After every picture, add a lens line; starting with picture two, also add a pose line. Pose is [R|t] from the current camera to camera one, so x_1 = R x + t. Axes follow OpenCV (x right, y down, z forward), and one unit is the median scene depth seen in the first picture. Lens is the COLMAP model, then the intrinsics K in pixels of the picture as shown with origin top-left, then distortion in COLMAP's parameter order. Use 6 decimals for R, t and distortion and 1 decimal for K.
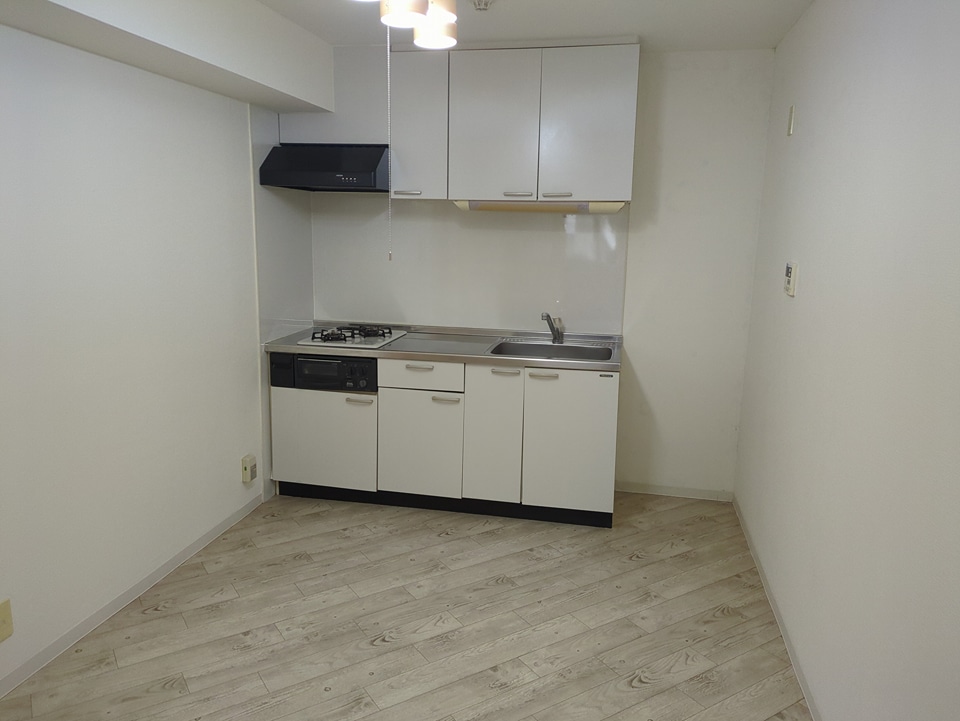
lens RADIAL K [[723.1, 0, 481.8], [0, 723.1, 362.2], [0, 0, 1]] dist [0.038823, -0.015913]
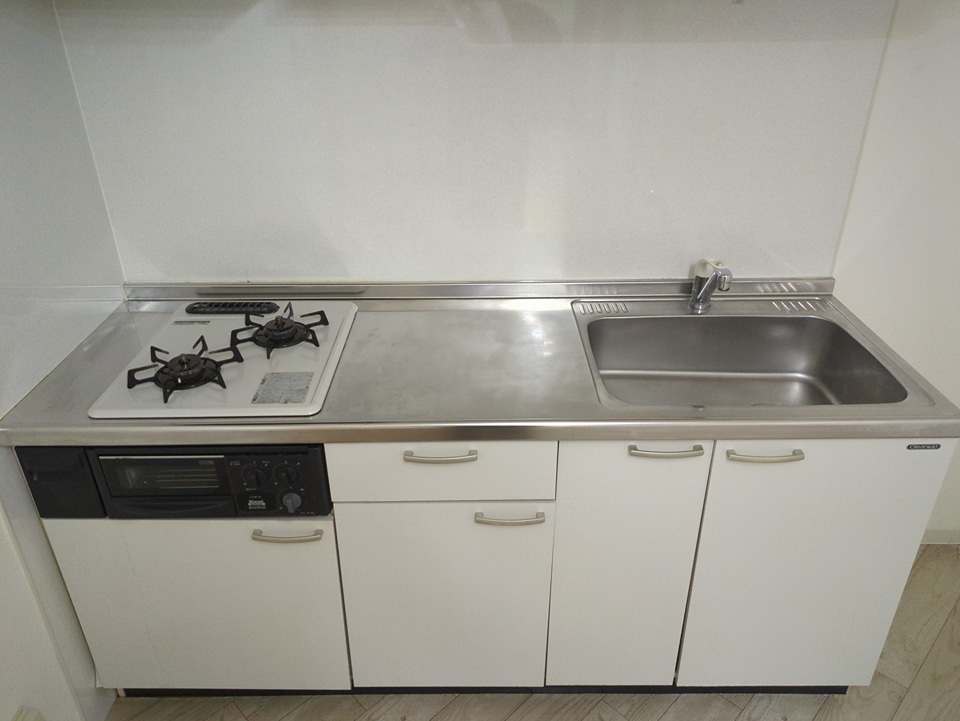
lens RADIAL K [[723.1, 0, 476.1], [0, 723.1, 357.7], [0, 0, 1]] dist [0.038823, -0.015913]
pose [[0.979972, -0.117334, 0.160899, -0.120338], [0.065749, 0.953311, 0.294745, -0.151721], [-0.187970, -0.278263, 0.941933, 0.632231]]
